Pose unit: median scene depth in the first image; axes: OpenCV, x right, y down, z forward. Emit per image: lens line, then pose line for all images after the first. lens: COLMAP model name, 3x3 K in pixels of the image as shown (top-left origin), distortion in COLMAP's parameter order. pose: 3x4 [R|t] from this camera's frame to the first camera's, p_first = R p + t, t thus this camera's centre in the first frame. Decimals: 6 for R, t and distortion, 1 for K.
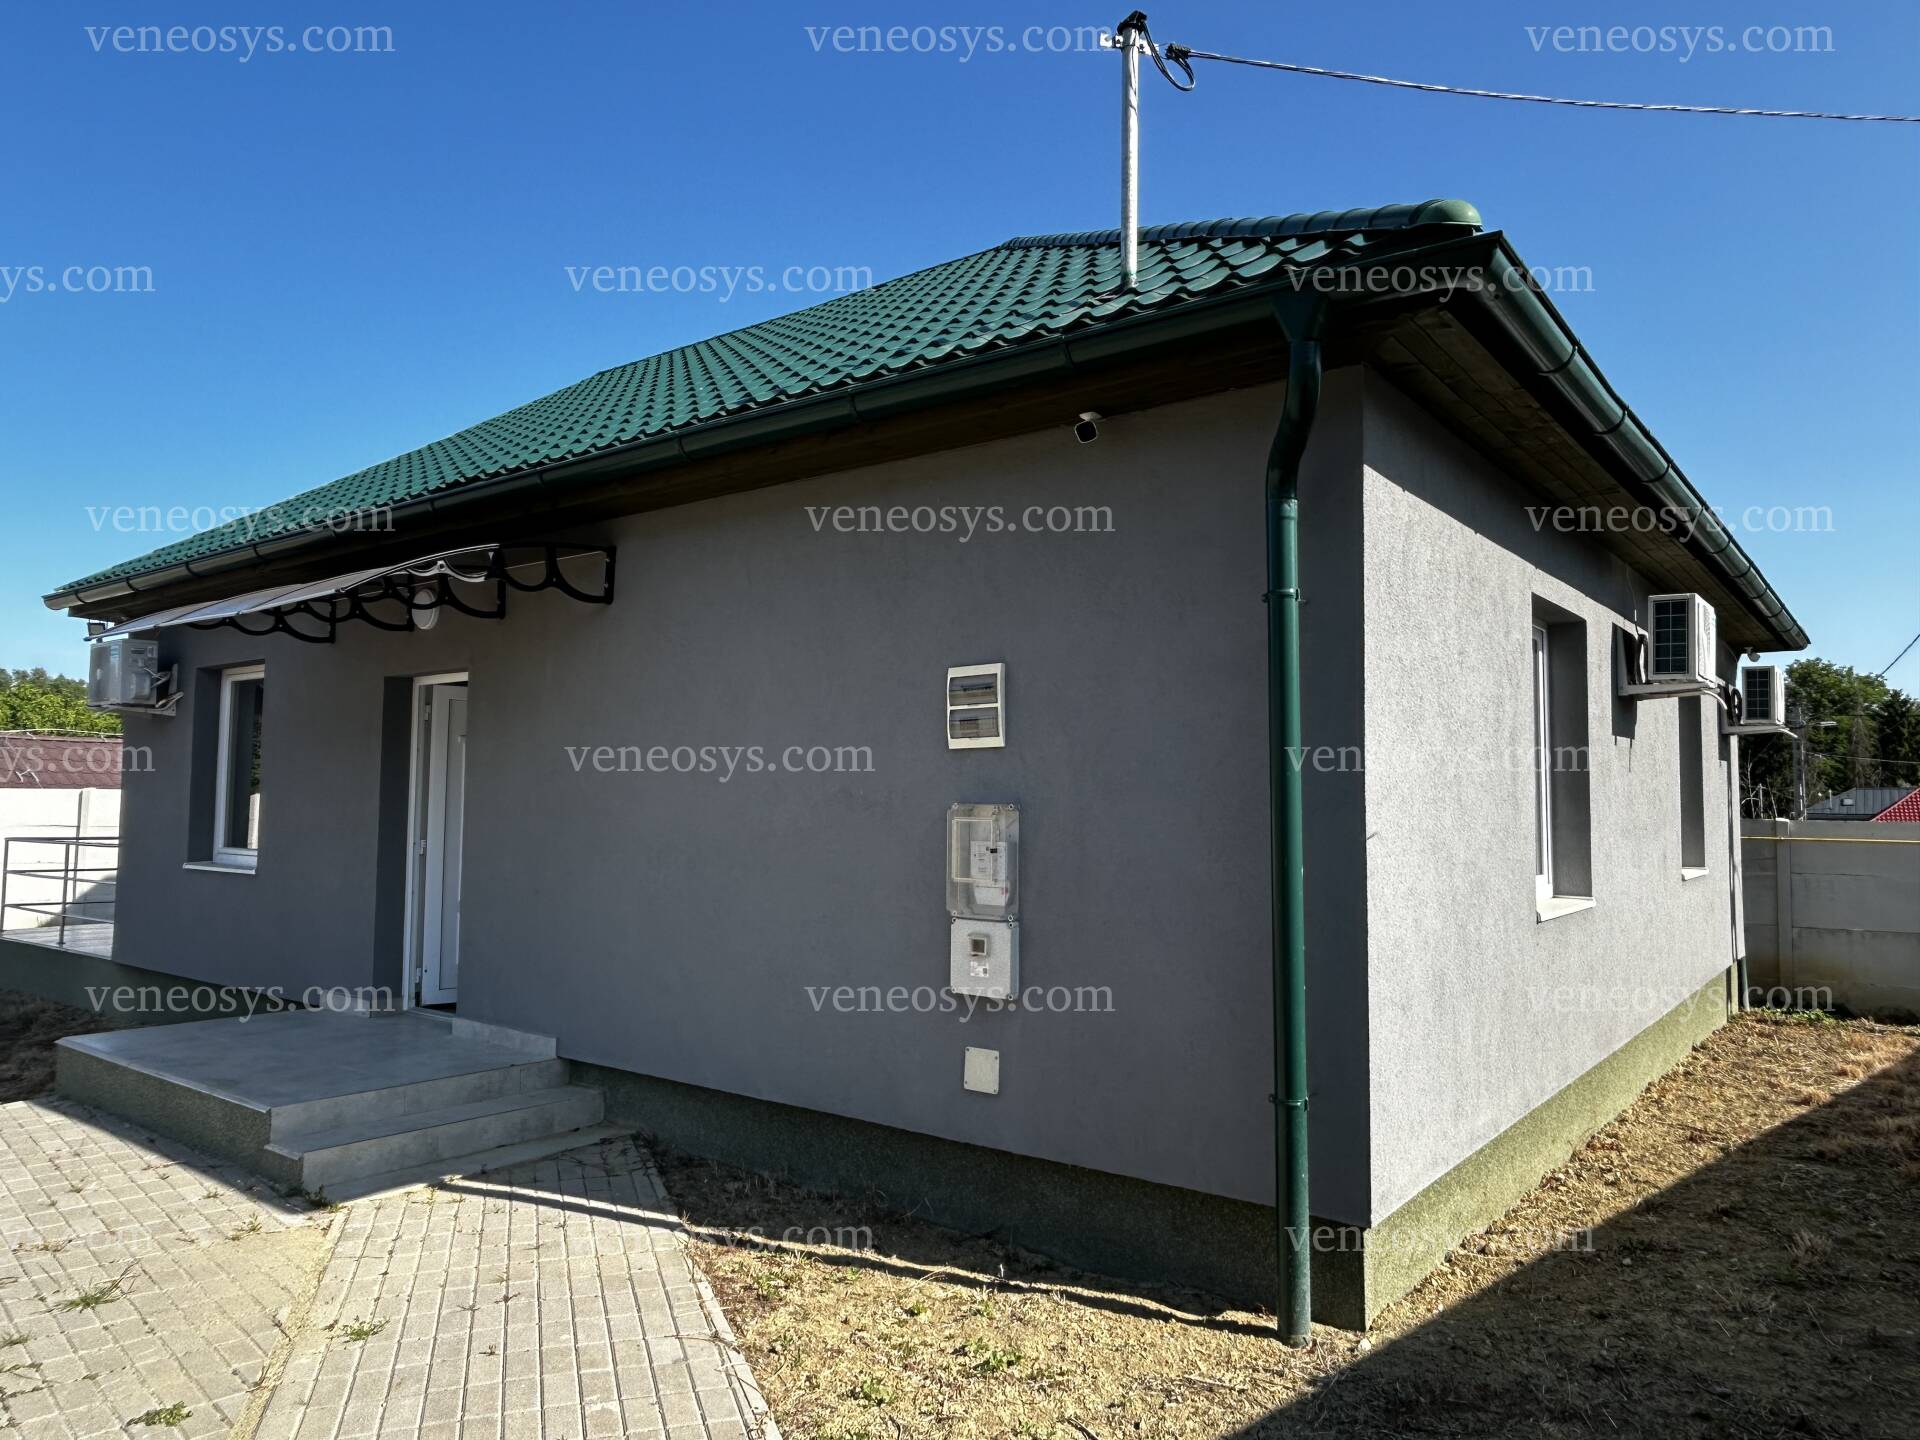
lens RADIAL K [[1272.0, 0, 960.0], [0, 1272.0, 720.0], [0, 0, 1]] dist [-0.025990, 0.020060]
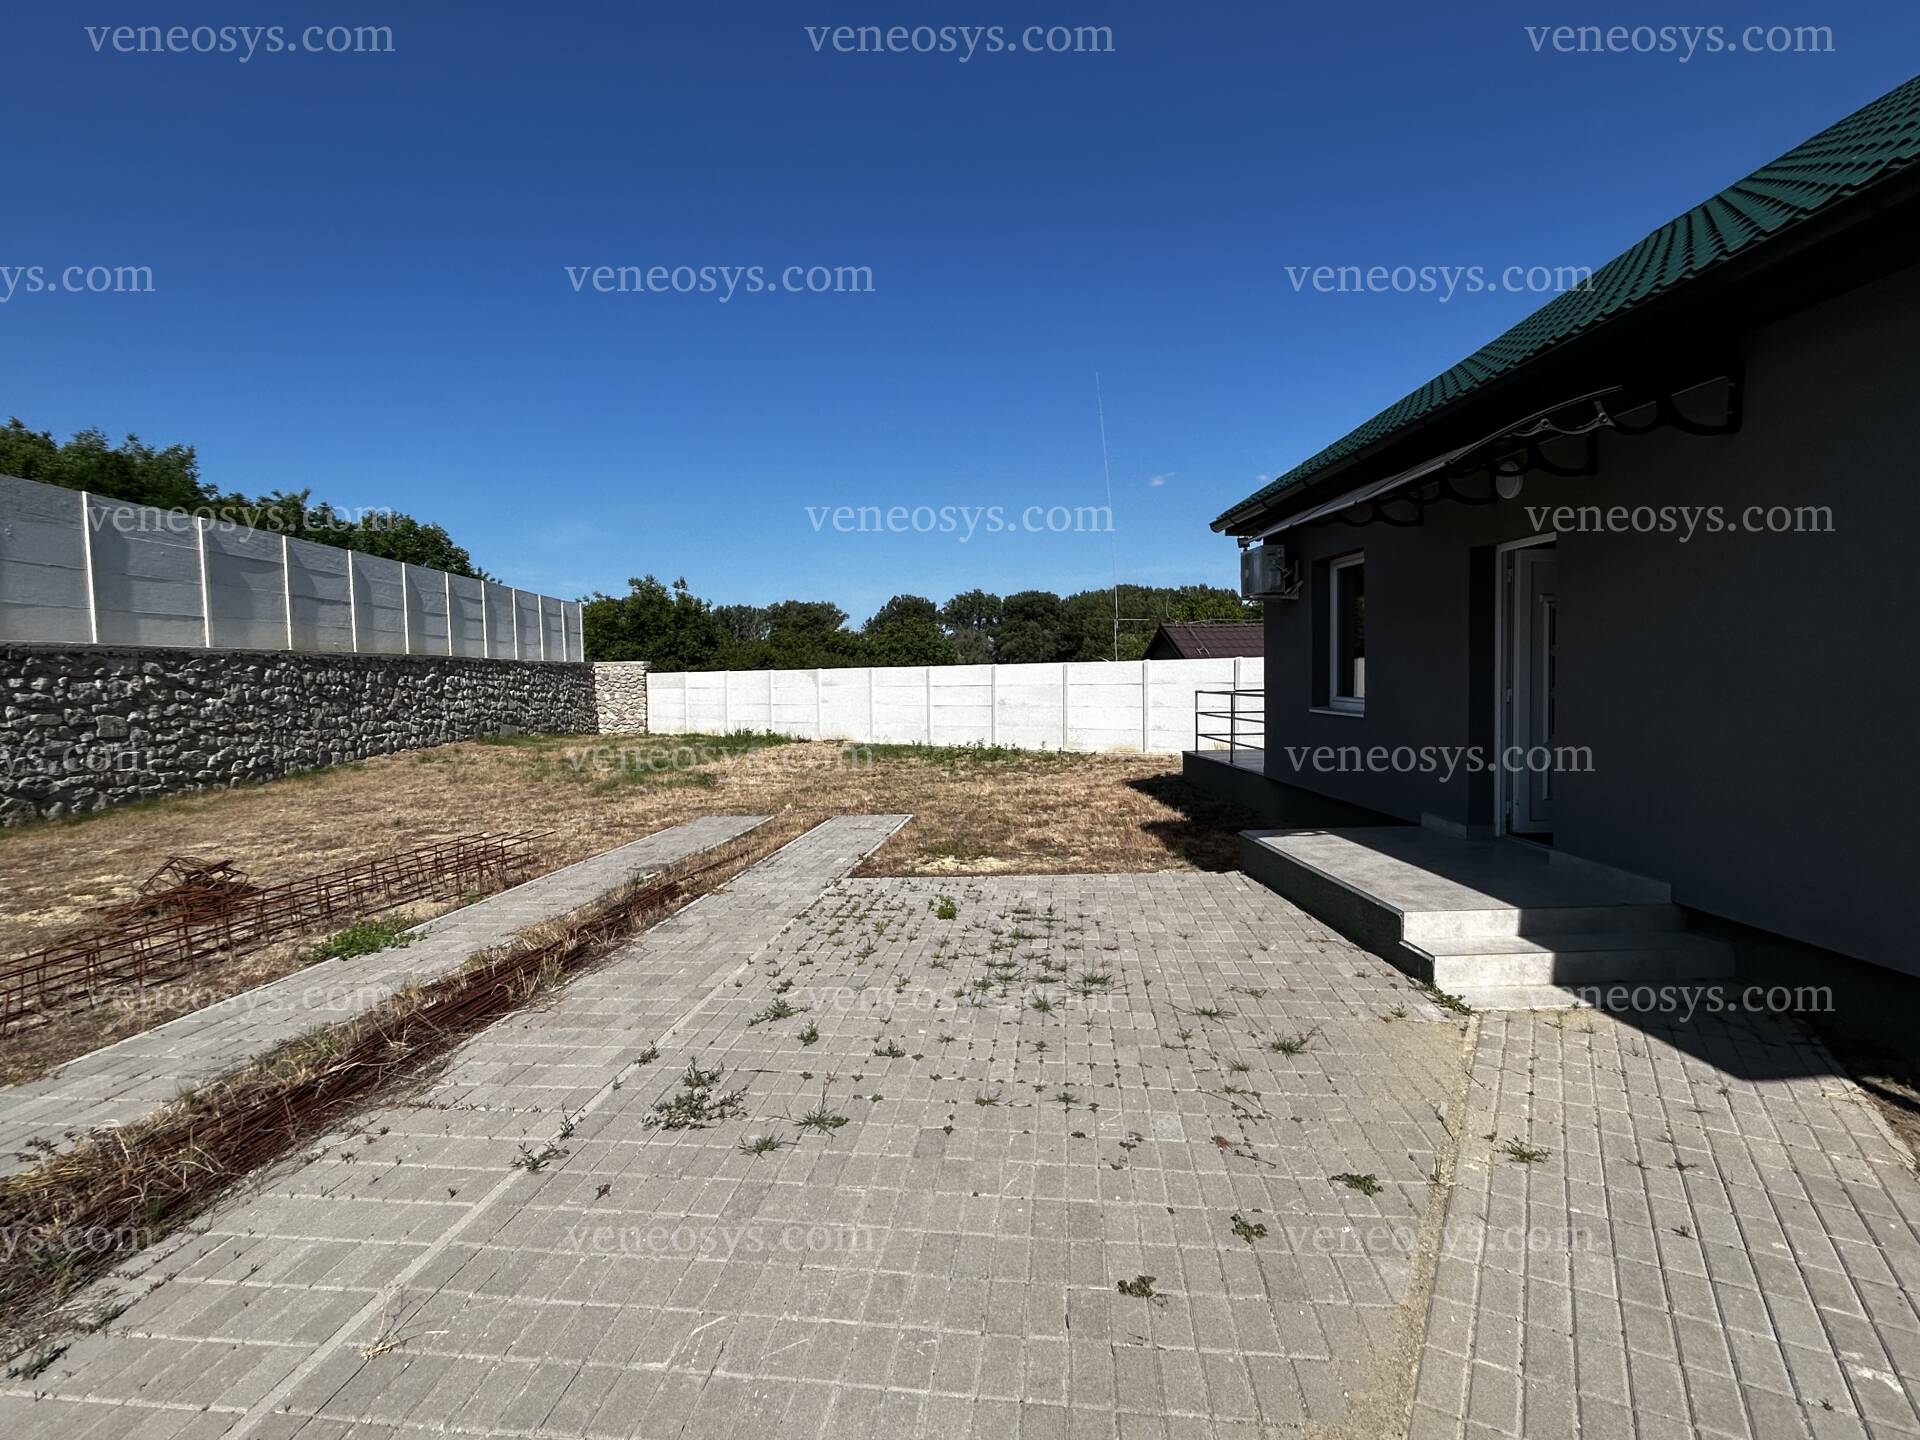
lens RADIAL K [[948.9, 0, 960.0], [0, 948.9, 720.0], [0, 0, 1]] dist [-0.000744, -0.000162]
pose [[0.634273, 0.018299, -0.772893, -0.088807], [0.077133, 0.993234, 0.086814, 0.011885], [0.769252, -0.114680, 0.628570, 0.098054]]
